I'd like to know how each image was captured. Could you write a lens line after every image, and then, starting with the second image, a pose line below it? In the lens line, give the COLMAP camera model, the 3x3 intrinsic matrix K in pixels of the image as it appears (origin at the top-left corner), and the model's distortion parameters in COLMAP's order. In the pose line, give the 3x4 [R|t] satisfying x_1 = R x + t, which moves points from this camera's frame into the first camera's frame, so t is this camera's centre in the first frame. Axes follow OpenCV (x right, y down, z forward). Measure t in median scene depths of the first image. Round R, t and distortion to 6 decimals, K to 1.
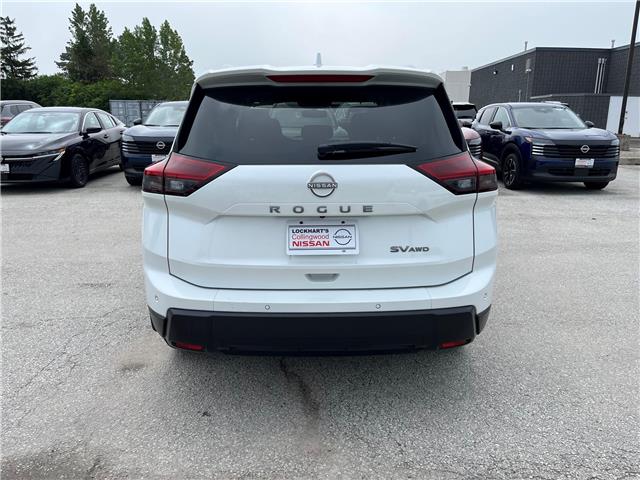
lens RADIAL K [[481.8, 0, 320.0], [0, 481.8, 240.0], [0, 0, 1]] dist [0.075780, -0.114587]
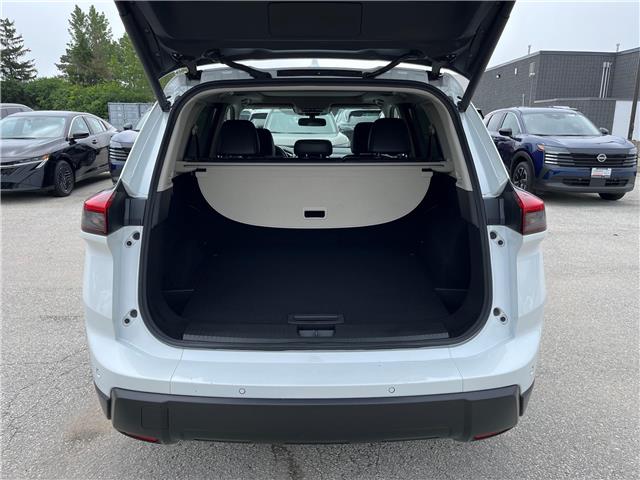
lens RADIAL K [[481.8, 0, 320.0], [0, 481.8, 240.0], [0, 0, 1]] dist [0.075780, -0.114587]
pose [[0.999994, 0.003539, -0.000615, 0.002350], [-0.003542, 0.999977, -0.005757, -0.020702], [0.000595, 0.005759, 0.999983, 0.060377]]
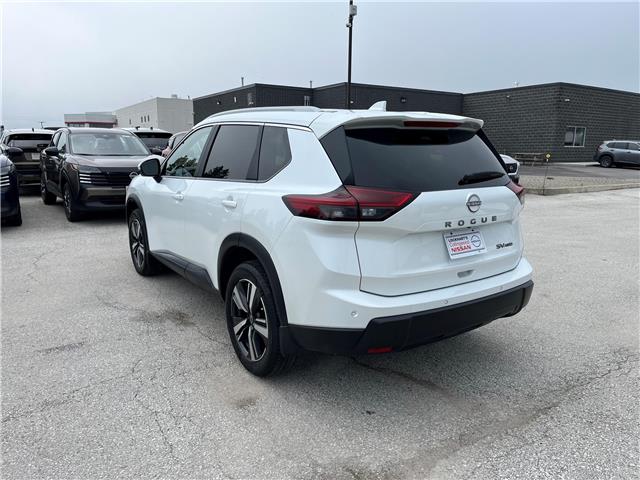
lens RADIAL K [[481.8, 0, 320.0], [0, 481.8, 240.0], [0, 0, 1]] dist [0.075780, -0.114587]
pose [[0.838862, -0.100368, 0.535011, -0.247904], [0.127423, 0.991753, -0.013738, -0.011013], [-0.529220, 0.079697, 0.844734, 0.020319]]
